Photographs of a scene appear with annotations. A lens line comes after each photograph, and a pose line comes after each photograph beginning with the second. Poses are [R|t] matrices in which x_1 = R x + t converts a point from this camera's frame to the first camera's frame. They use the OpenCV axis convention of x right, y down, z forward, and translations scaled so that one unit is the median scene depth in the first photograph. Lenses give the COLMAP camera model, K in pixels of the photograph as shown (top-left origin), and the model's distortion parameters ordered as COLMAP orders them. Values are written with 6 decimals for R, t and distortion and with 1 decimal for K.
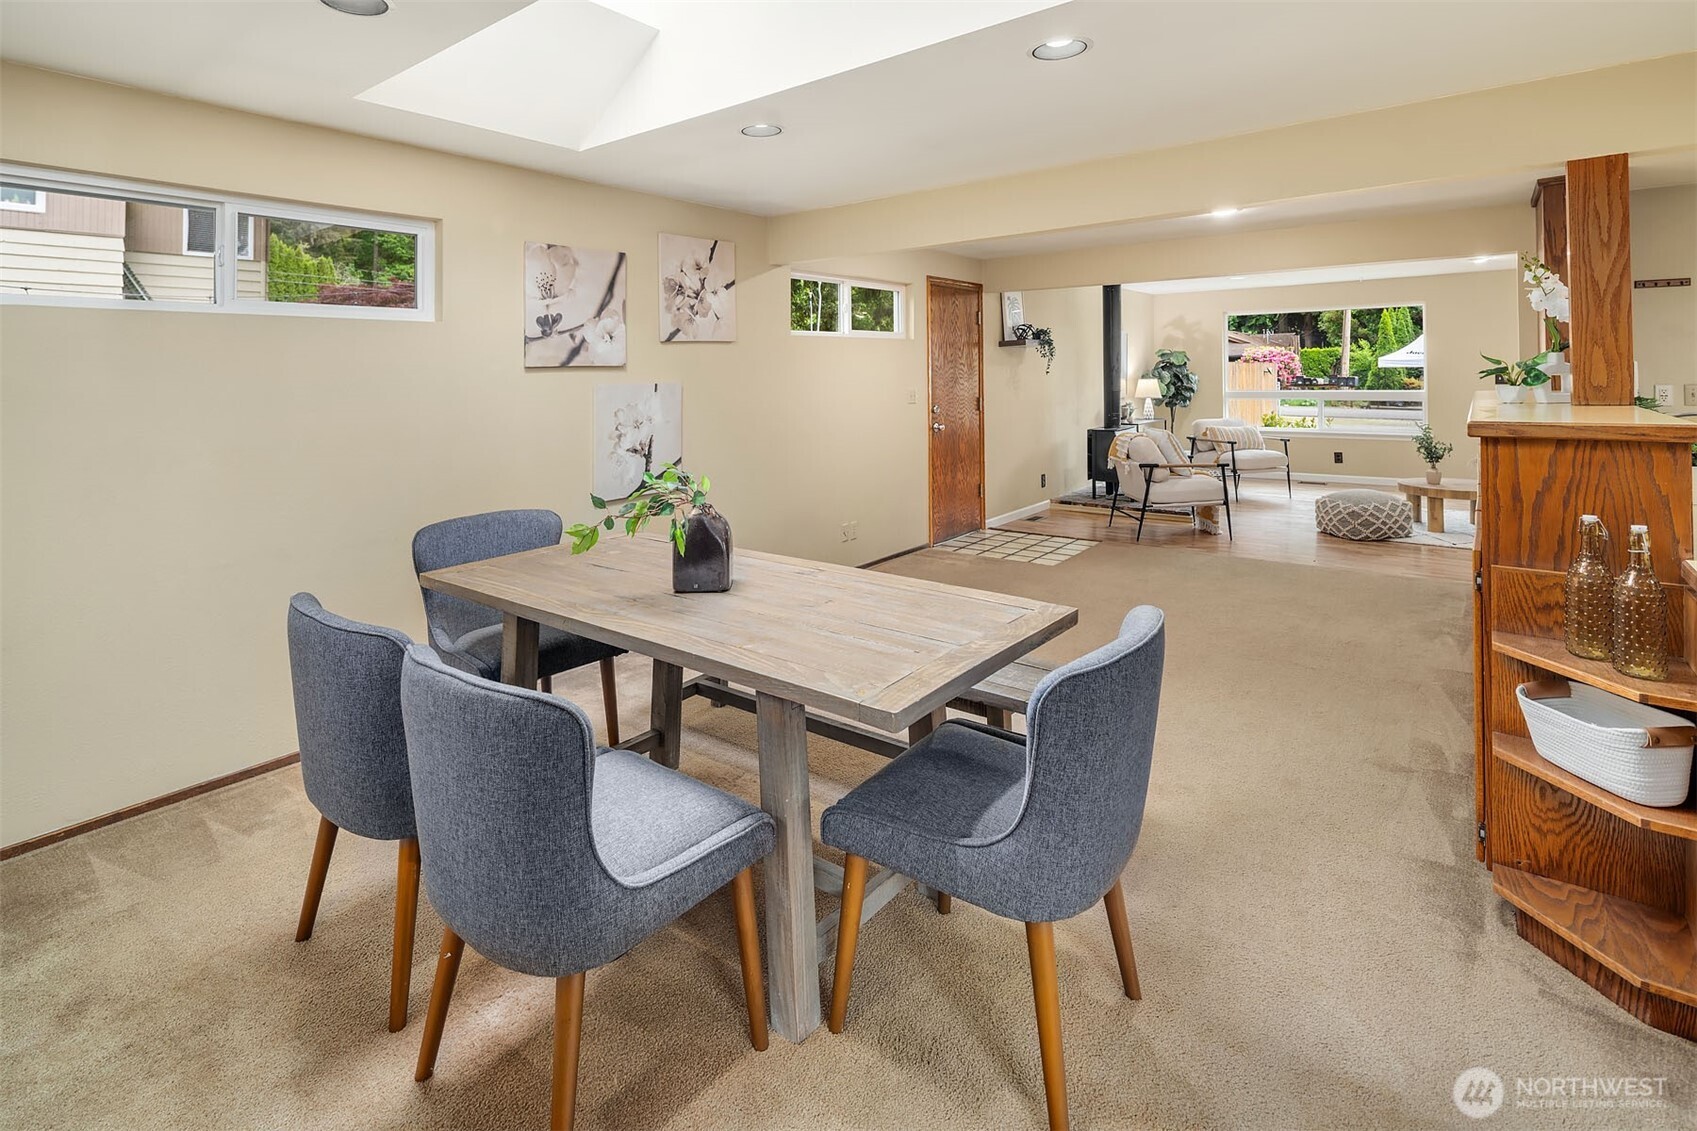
lens RADIAL K [[840.9, 0, 806.0], [0, 840.9, 369.7], [0, 0, 1]] dist [-0.000347, -0.000834]
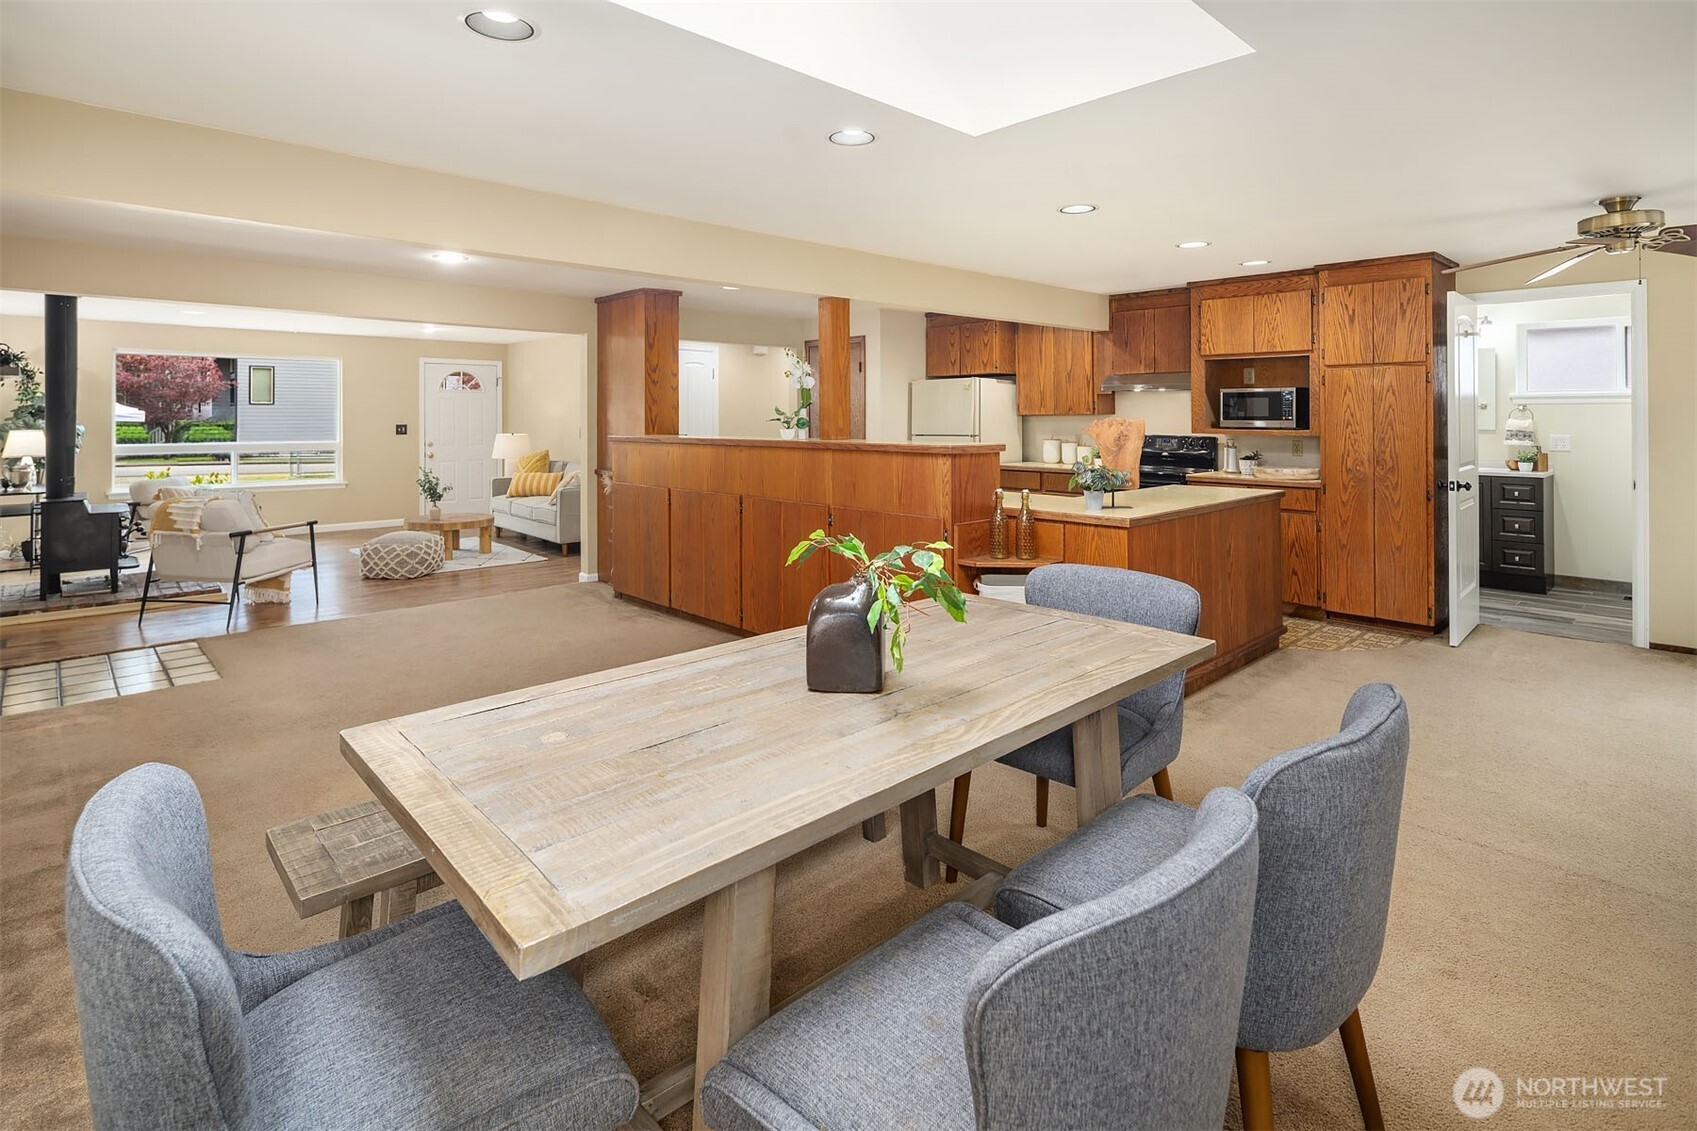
lens RADIAL K [[815.9, 0, 839.4], [0, 815.9, 419.8], [0, 0, 1]] dist [0.000067, -0.000114]
pose [[0.129952, 0.012892, 0.991437, -0.481367], [-0.006159, 0.999907, -0.012194, 0.014500], [-0.991501, -0.004522, 0.130019, 0.504044]]
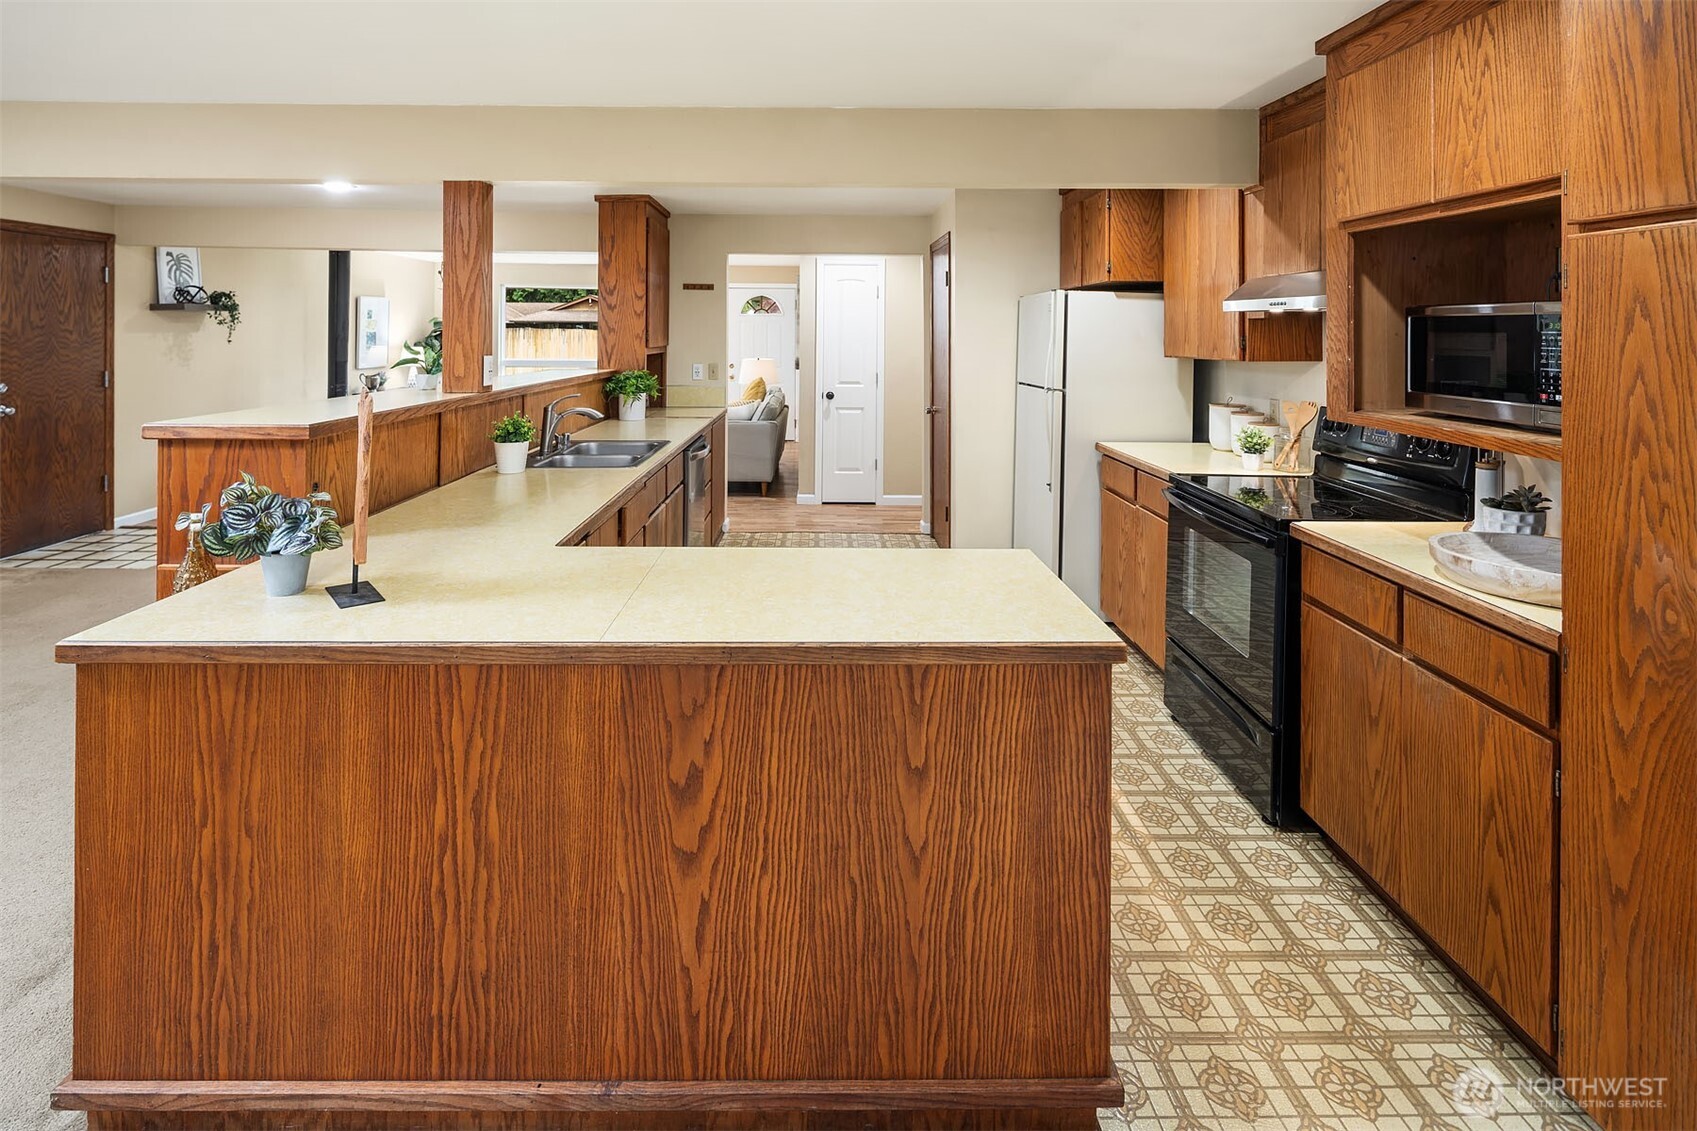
lens RADIAL K [[826.5, 0, 839.8], [0, 826.5, 334.8], [0, 0, 1]] dist [-0.000640, -0.001884]
pose [[0.763770, 0.022478, 0.645096, 0.386560], [-0.026324, 0.999647, -0.003665, -0.031061], [-0.644951, -0.014182, 0.764092, -0.140875]]
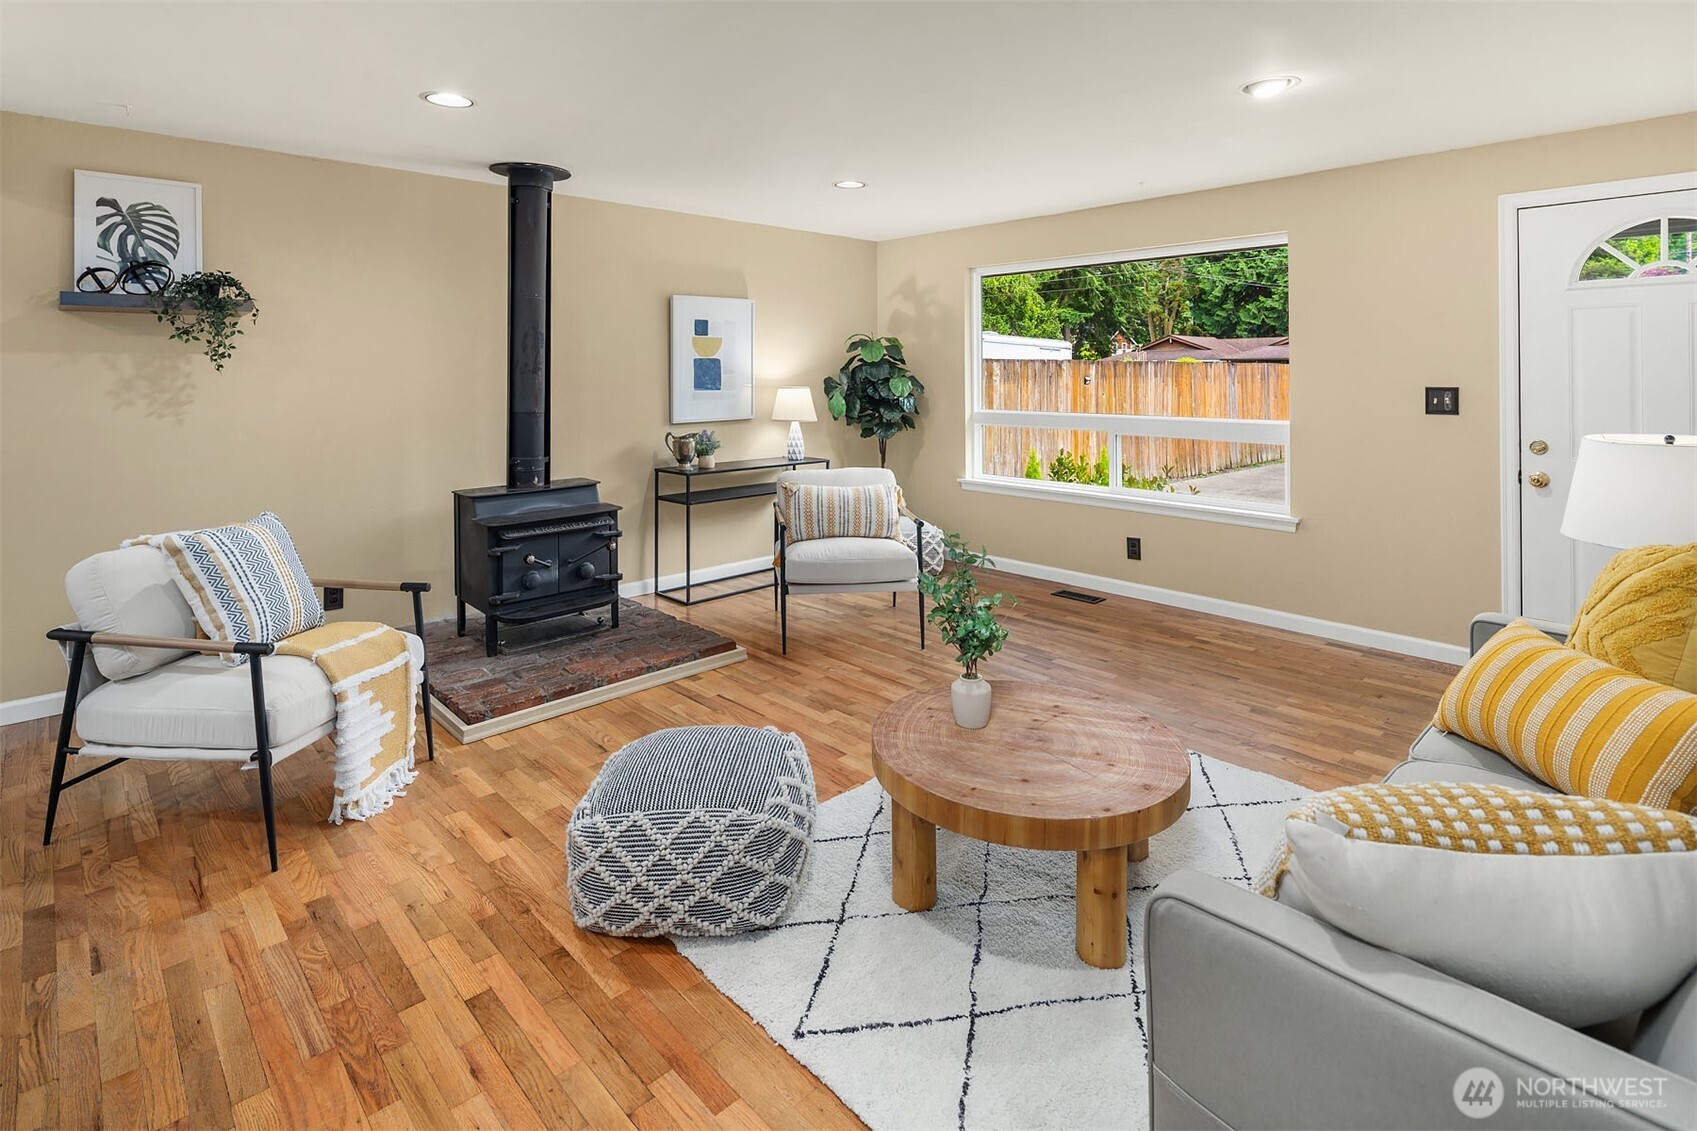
lens RADIAL K [[839.1, 0, 841.5], [0, 839.1, 374.5], [0, 0, 1]] dist [0.000788, 0.000106]
pose [[0.989942, 0.015567, -0.140613, 1.218282], [-0.014252, 0.999845, 0.010354, -0.006949], [0.140752, -0.008246, 0.990011, 1.098055]]
